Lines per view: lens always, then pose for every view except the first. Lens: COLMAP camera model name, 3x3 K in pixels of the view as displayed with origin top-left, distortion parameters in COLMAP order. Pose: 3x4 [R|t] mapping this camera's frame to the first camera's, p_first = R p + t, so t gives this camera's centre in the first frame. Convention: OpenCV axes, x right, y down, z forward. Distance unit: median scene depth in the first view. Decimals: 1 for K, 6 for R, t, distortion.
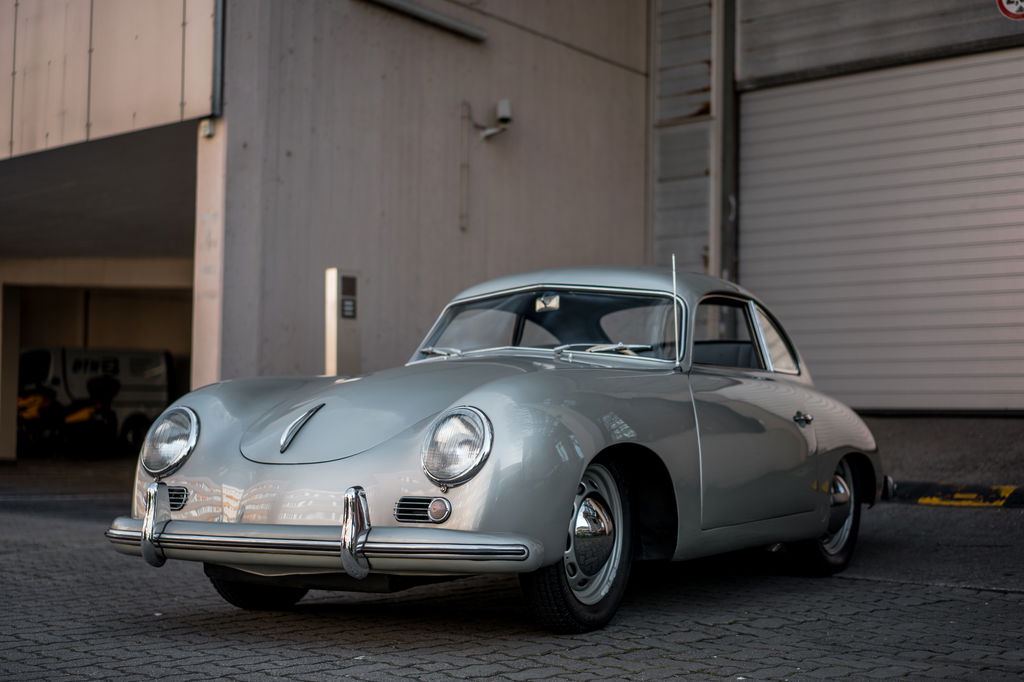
lens RADIAL K [[1839.6, 0, 487.4], [0, 1839.6, 322.0], [0, 0, 1]] dist [0.021544, 0.000000]
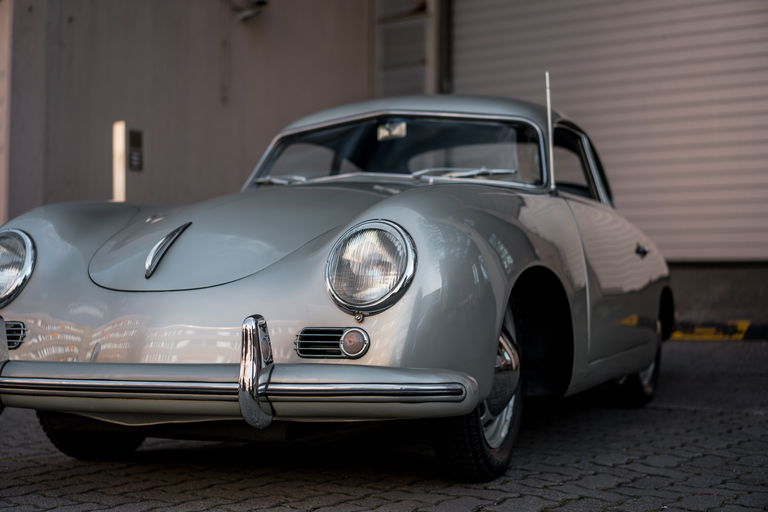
lens RADIAL K [[1391.9, 0, 402.6], [0, 1391.9, 247.7], [0, 0, 1]] dist [0.026733, 0.000000]
pose [[0.987317, -0.002594, 0.158741, -0.077202], [-0.001603, 0.999653, 0.026305, 0.031687], [-0.158754, -0.026226, 0.986970, 0.280295]]
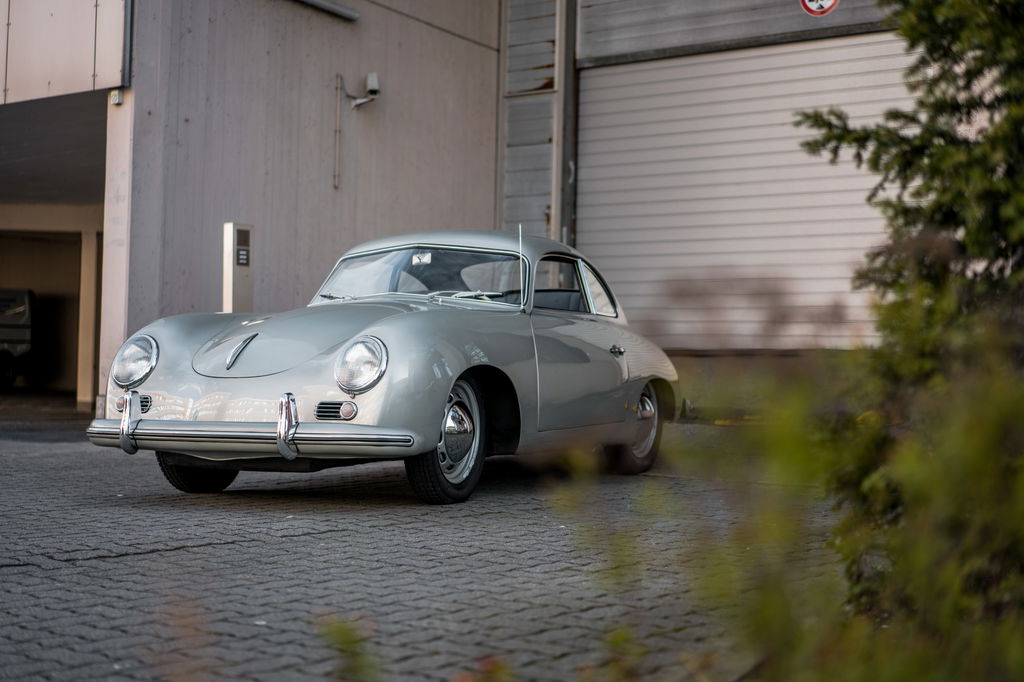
lens RADIAL K [[1839.6, 0, 551.5], [0, 1839.6, 355.0], [0, 0, 1]] dist [0.021544, 0.000000]
pose [[0.992821, 0.009564, 0.119230, -0.029608], [-0.015284, 0.998771, 0.047151, -0.005112], [-0.118633, -0.048635, 0.991746, -0.284515]]
